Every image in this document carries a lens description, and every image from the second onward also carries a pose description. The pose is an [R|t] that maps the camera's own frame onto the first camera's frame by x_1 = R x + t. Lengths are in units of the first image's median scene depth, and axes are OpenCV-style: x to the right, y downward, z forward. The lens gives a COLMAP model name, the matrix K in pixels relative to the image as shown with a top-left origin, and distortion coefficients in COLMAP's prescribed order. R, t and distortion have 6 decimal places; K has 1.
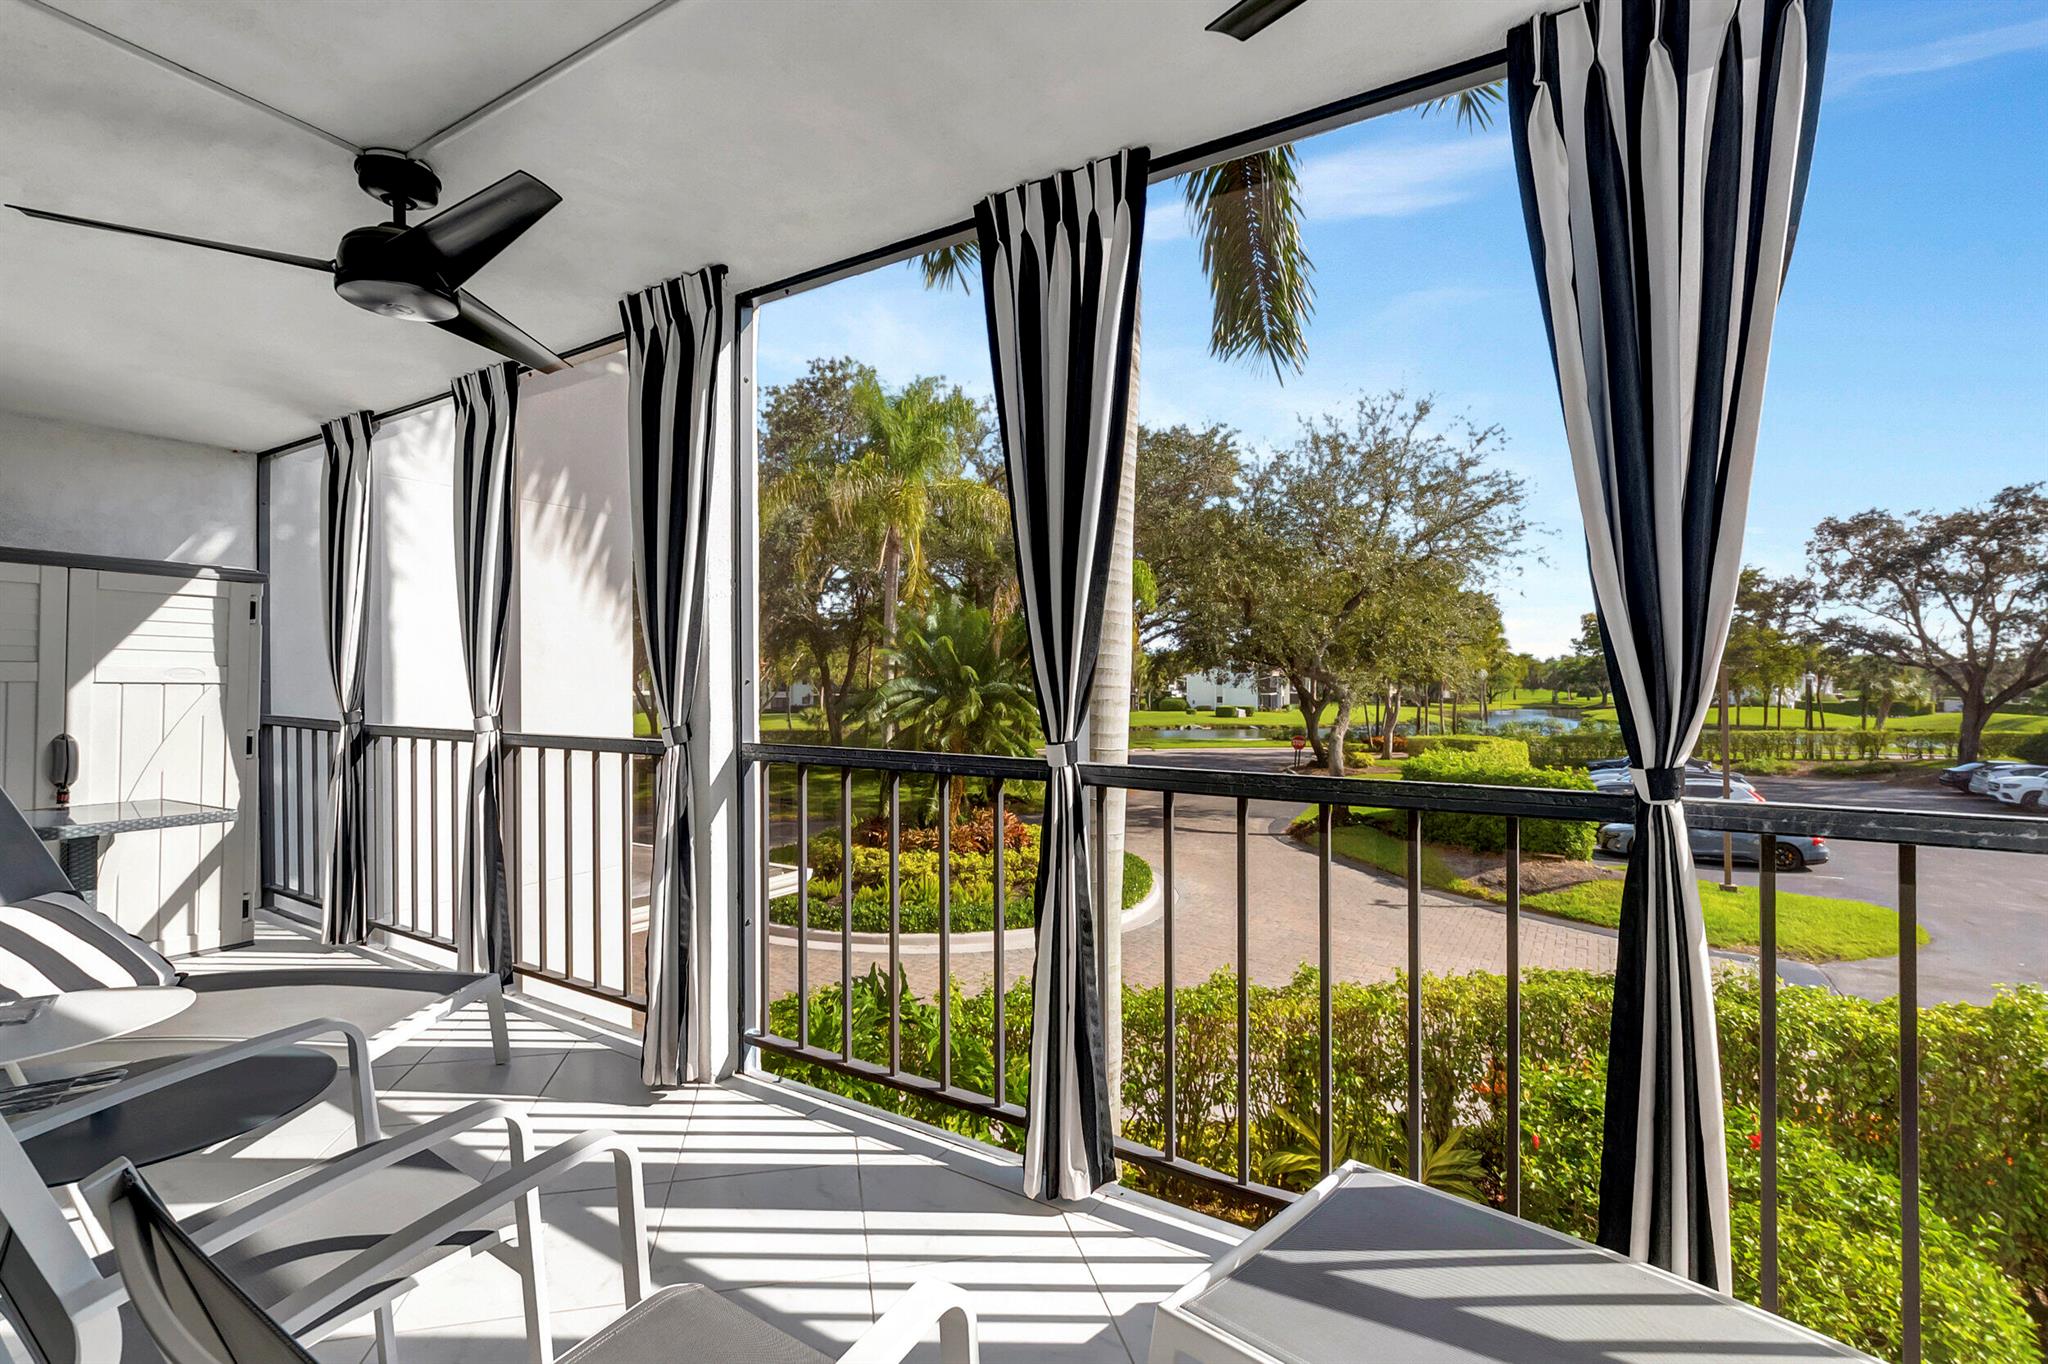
lens RADIAL K [[898.8, 0, 1015.6], [0, 898.8, 645.0], [0, 0, 1]] dist [0.000950, -0.002445]
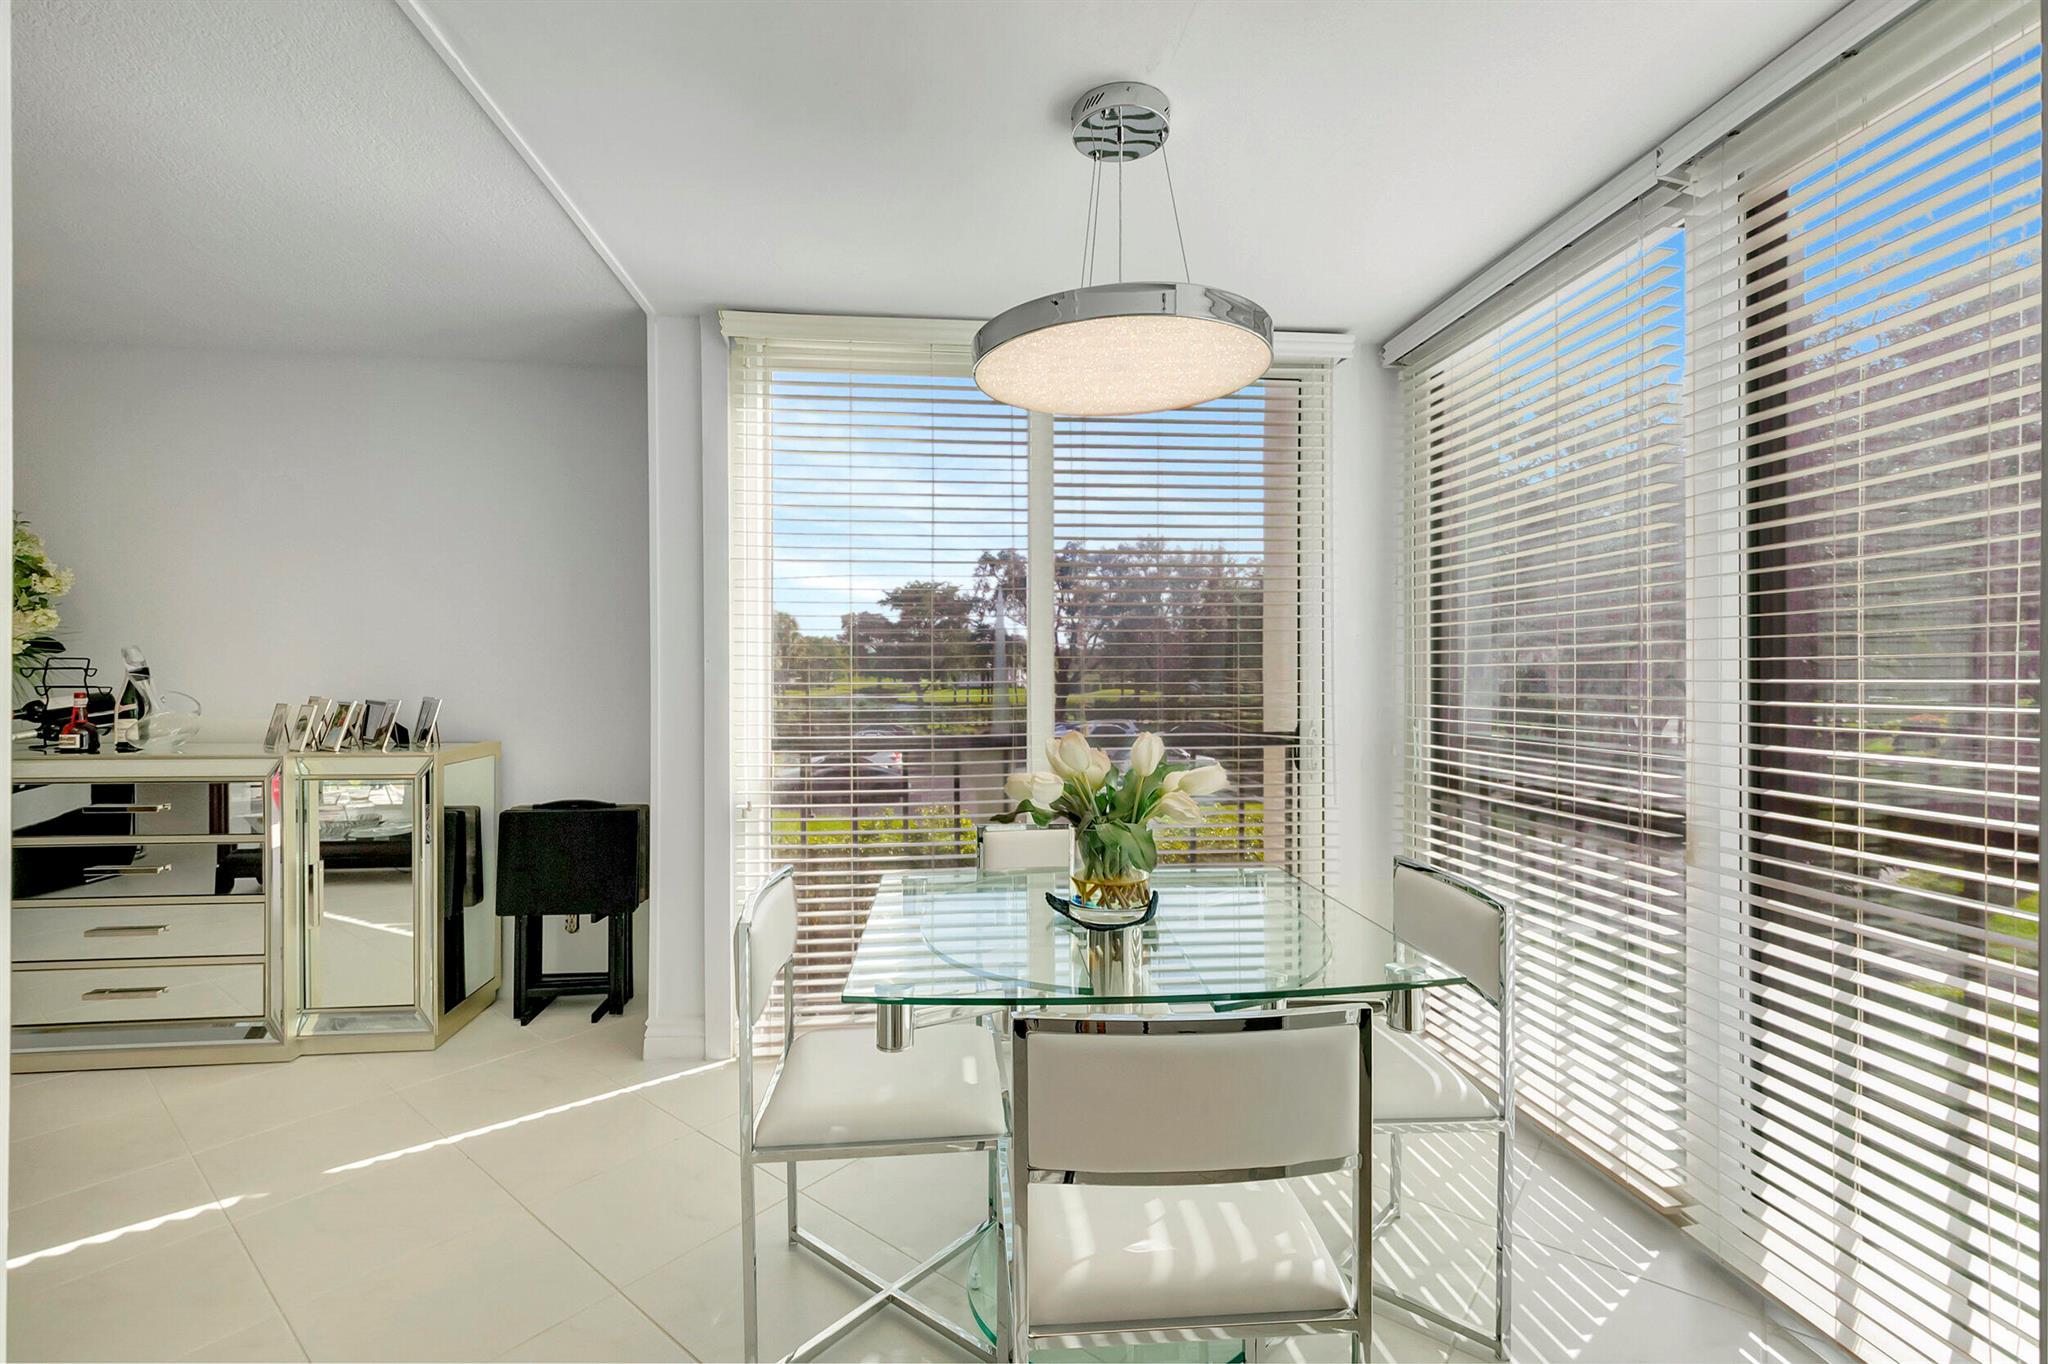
lens RADIAL K [[898.8, 0, 1033.2], [0, 898.8, 678.3], [0, 0, 1]] dist [0.000950, -0.002445]
pose [[0.776131, -0.014756, 0.630399, 0.832066], [-0.014139, 0.999068, 0.040793, -0.043934], [-0.630413, -0.040574, 0.775199, -1.491690]]
